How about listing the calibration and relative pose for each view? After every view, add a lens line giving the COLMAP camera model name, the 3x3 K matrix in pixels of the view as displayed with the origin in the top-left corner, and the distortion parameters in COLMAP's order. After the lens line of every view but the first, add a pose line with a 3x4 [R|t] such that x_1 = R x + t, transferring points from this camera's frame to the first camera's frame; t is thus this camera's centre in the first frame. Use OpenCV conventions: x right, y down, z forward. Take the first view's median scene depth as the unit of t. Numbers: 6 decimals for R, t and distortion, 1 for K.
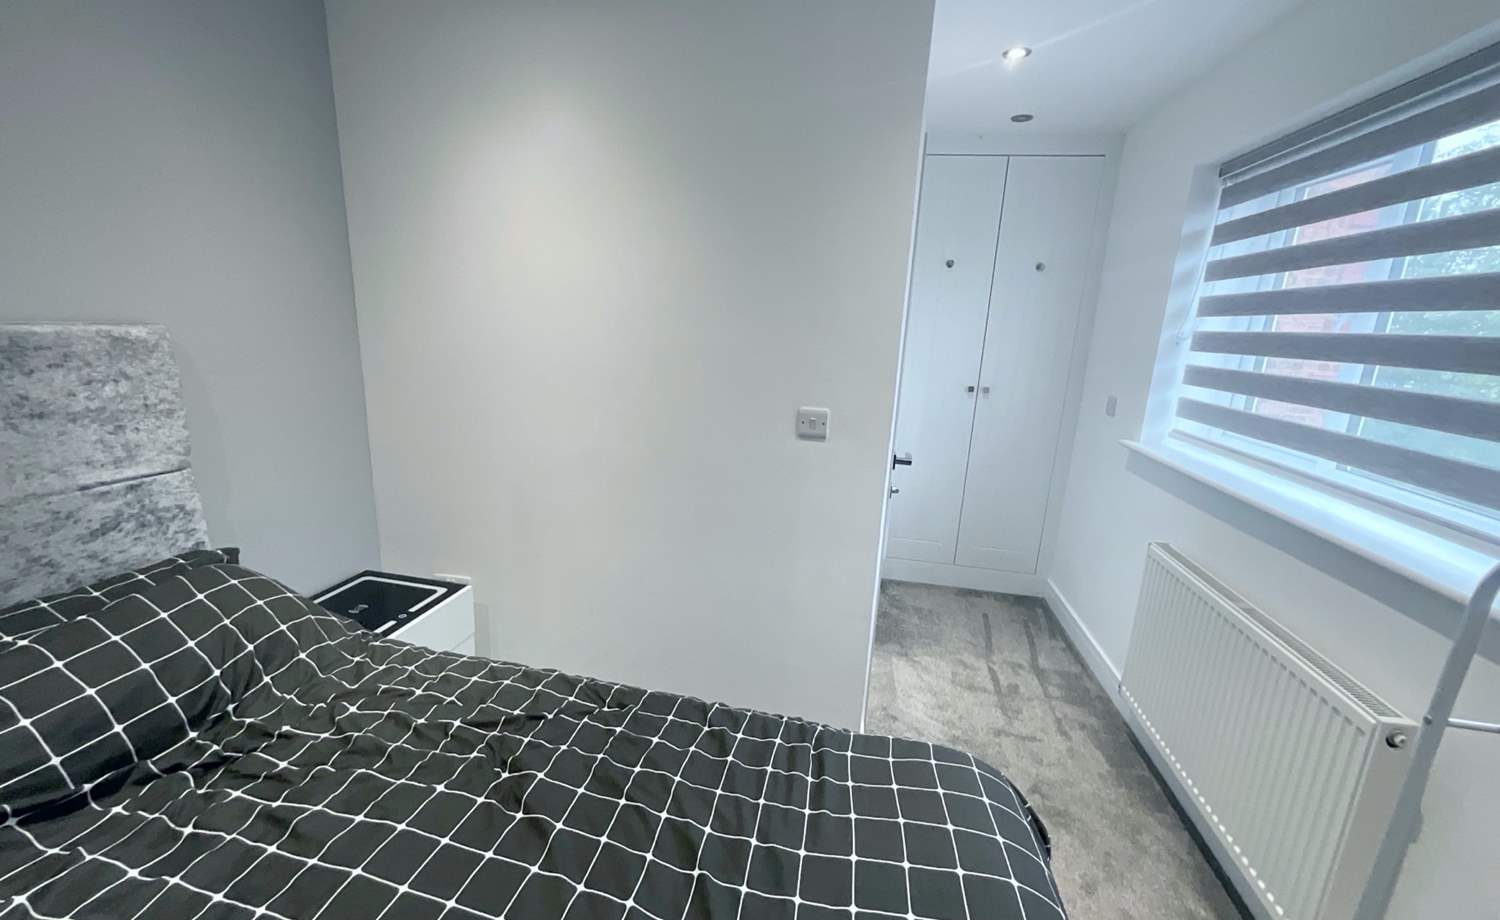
lens RADIAL K [[605.8, 0, 750.7], [0, 605.8, 460.5], [0, 0, 1]] dist [-0.008153, 0.000529]
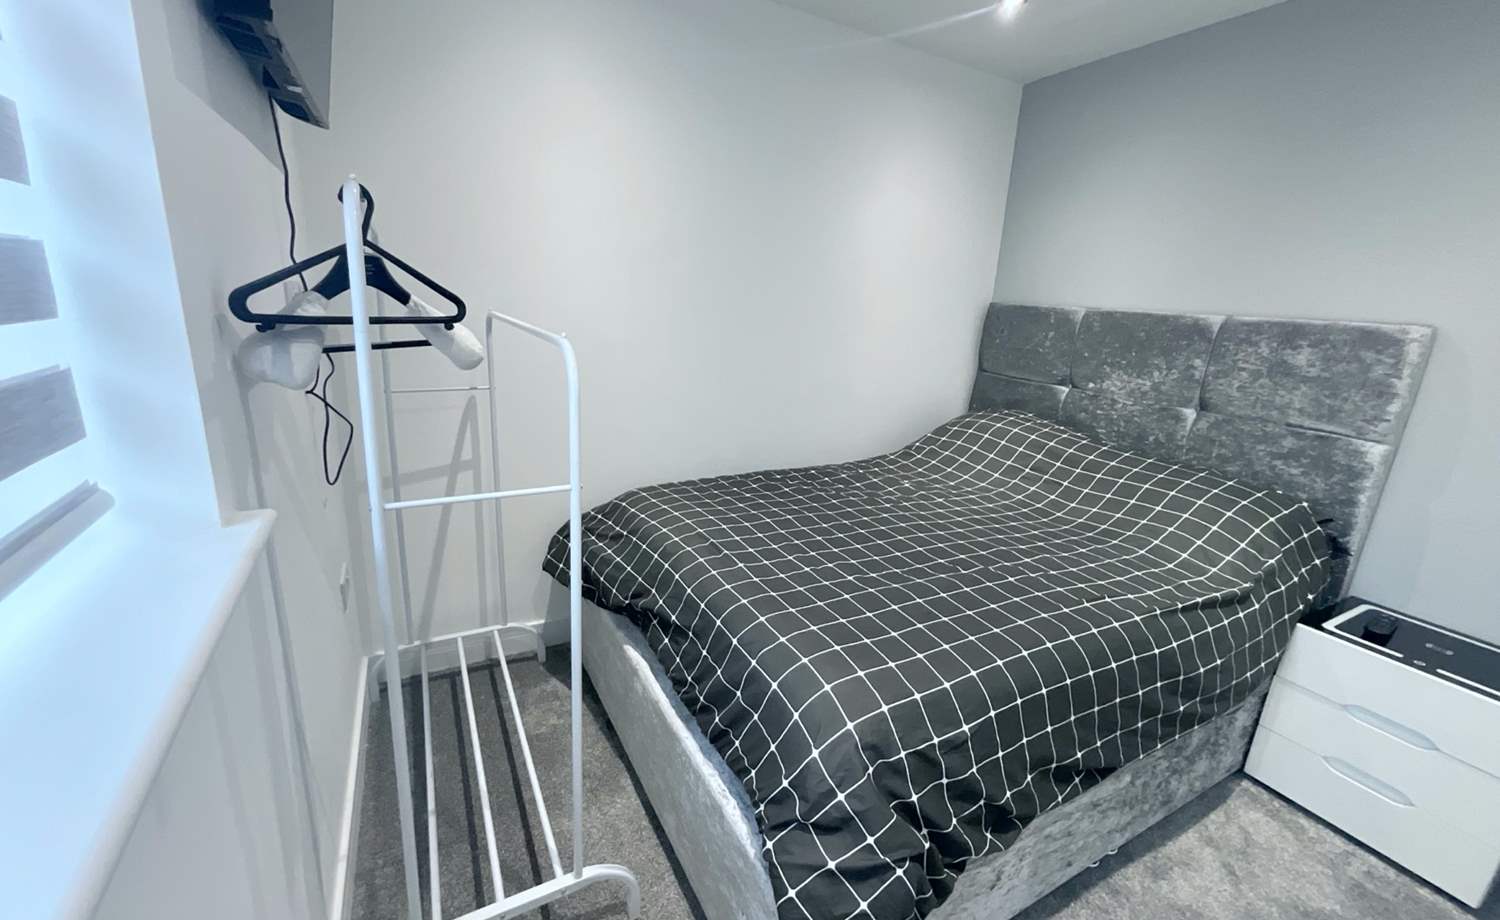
lens RADIAL K [[605.8, 0, 750.7], [0, 605.8, 460.5], [0, 0, 1]] dist [-0.008153, 0.000529]
pose [[-0.766462, 0.075076, -0.637887, 0.924153], [-0.235223, 0.891337, 0.387541, -0.143715], [0.597668, 0.447081, -0.665516, 1.211564]]
